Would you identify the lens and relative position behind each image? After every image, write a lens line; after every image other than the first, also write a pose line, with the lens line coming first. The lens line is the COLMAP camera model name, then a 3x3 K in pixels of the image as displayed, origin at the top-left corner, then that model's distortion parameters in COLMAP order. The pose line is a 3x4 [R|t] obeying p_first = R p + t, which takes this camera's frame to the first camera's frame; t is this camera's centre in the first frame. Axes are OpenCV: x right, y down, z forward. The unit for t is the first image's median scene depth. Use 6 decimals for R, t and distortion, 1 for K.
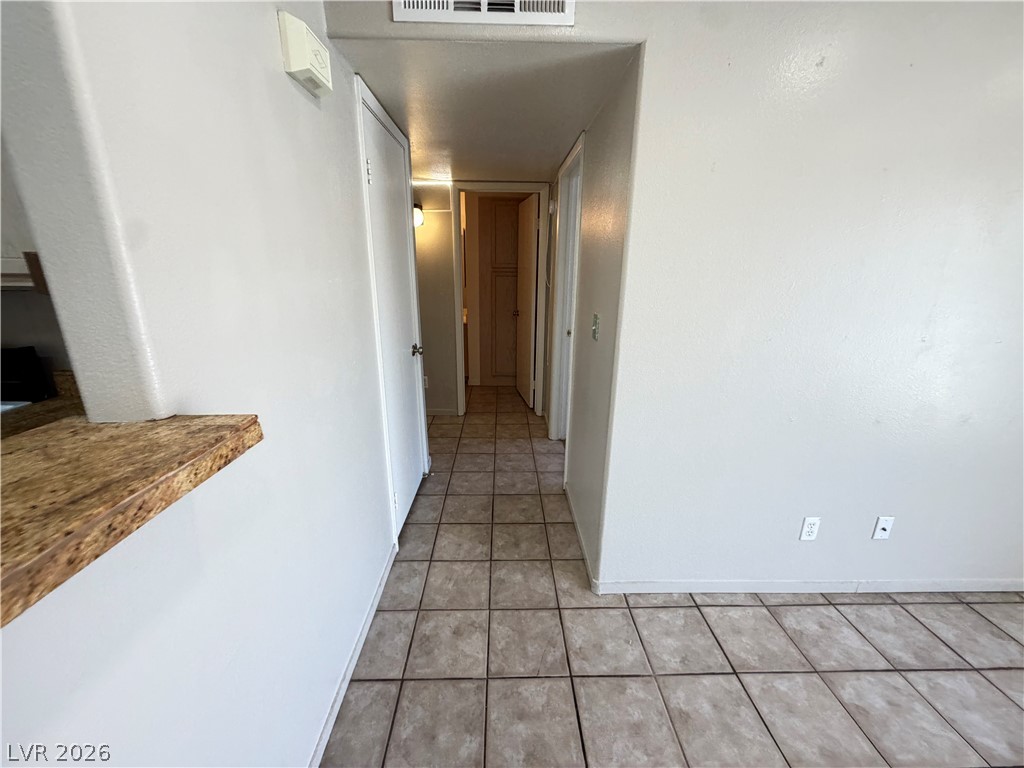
lens RADIAL K [[407.7, 0, 510.5], [0, 407.7, 385.3], [0, 0, 1]] dist [-0.000066, 0.000237]
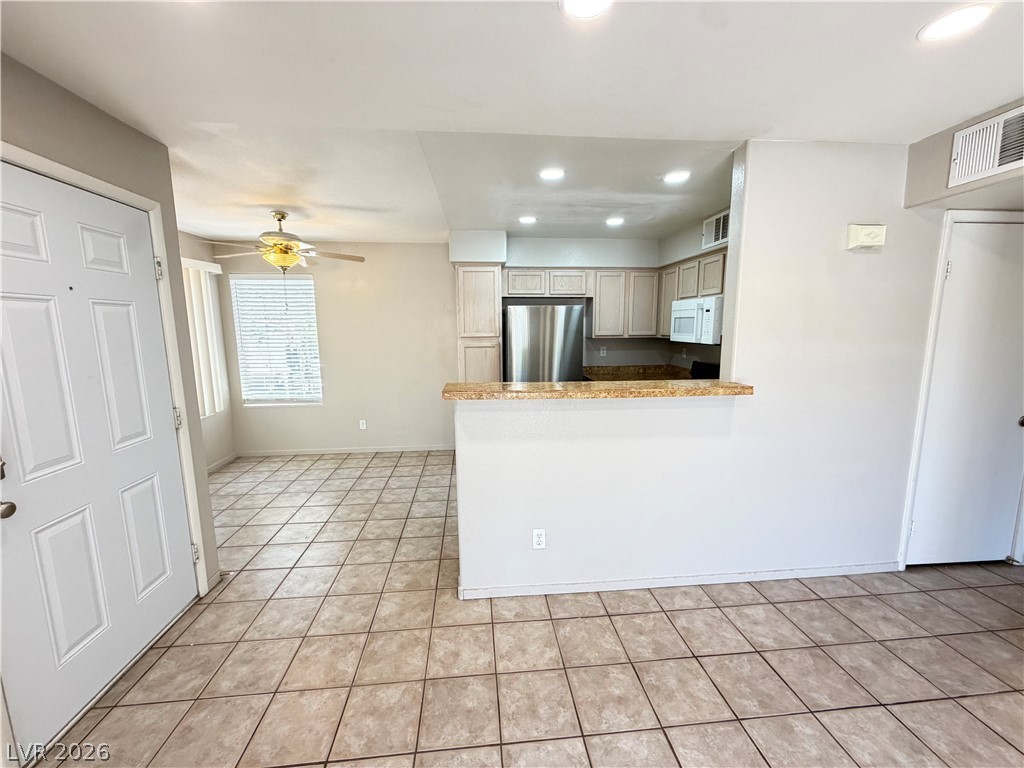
lens RADIAL K [[407.7, 0, 510.5], [0, 407.7, 385.3], [0, 0, 1]] dist [-0.000066, 0.000237]
pose [[0.070429, 0.131783, -0.988774, 0.750354], [-0.275695, 0.955196, 0.107670, 0.079316], [0.958662, 0.265017, 0.103605, -0.350867]]
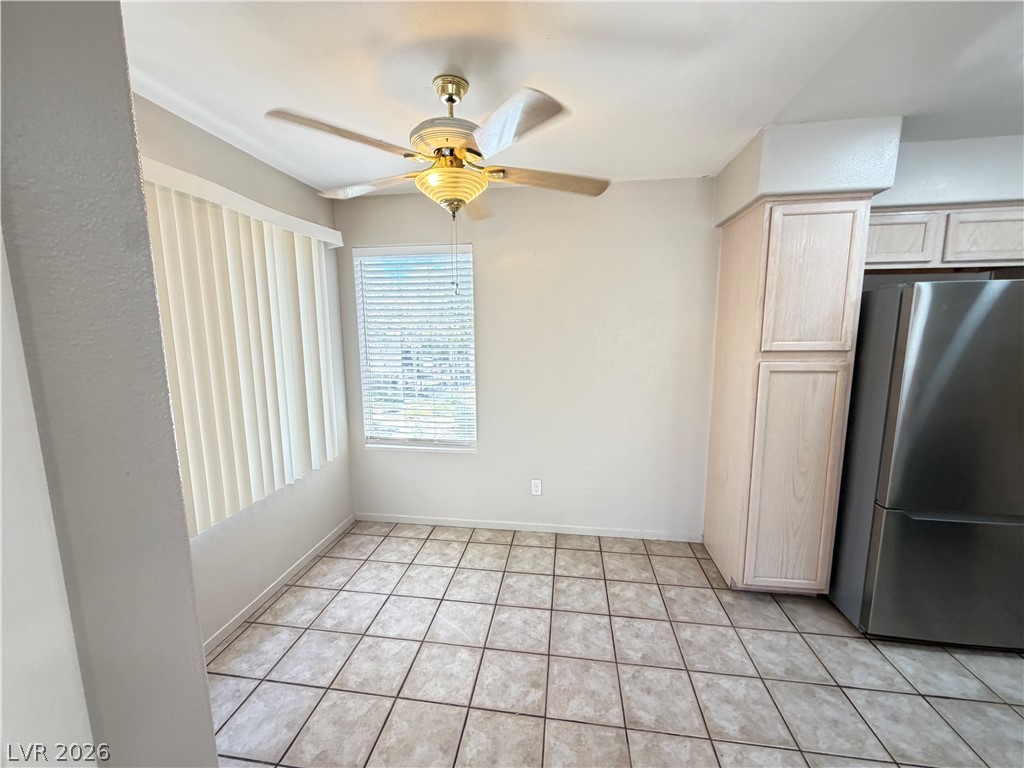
lens RADIAL K [[407.7, 0, 510.5], [0, 407.7, 385.3], [0, 0, 1]] dist [-0.000066, 0.000237]
pose [[-0.165901, 0.127977, -0.977803, -0.203360], [-0.275461, 0.946061, 0.170559, 0.215745], [0.946889, 0.297643, -0.121699, -0.875202]]
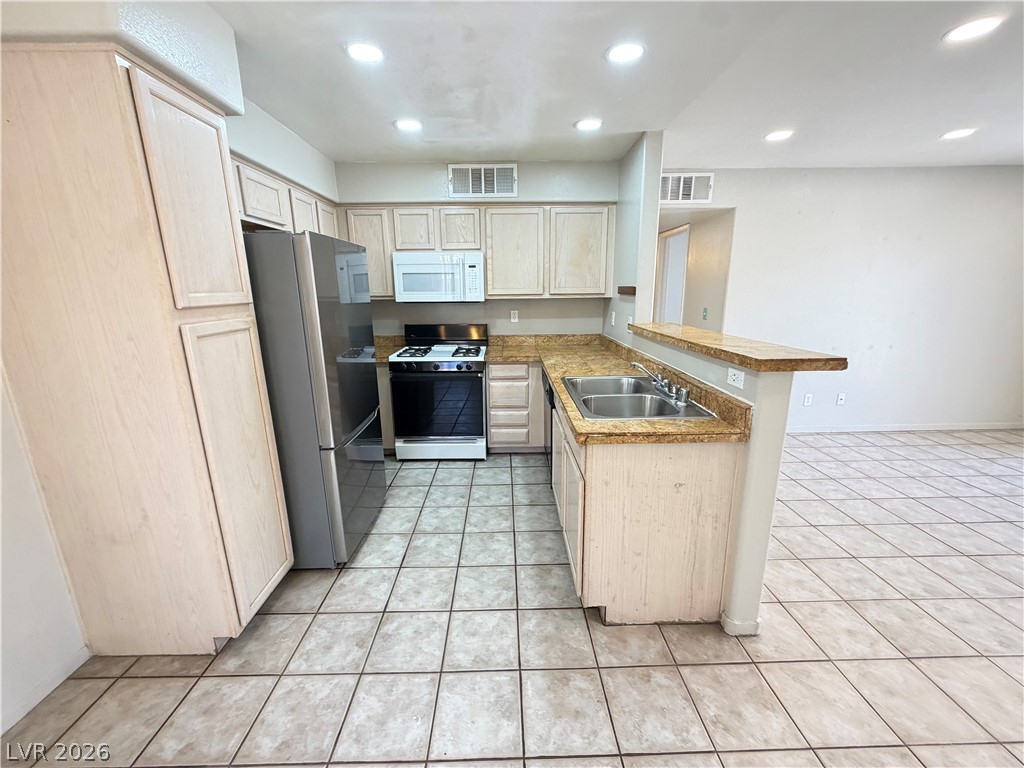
lens RADIAL K [[407.7, 0, 510.5], [0, 407.7, 385.3], [0, 0, 1]] dist [-0.000066, 0.000237]
pose [[0.999693, -0.022059, -0.011293, -0.747924], [0.021422, 0.998324, -0.053764, 0.307876], [0.012460, 0.053506, 0.998490, -1.081352]]
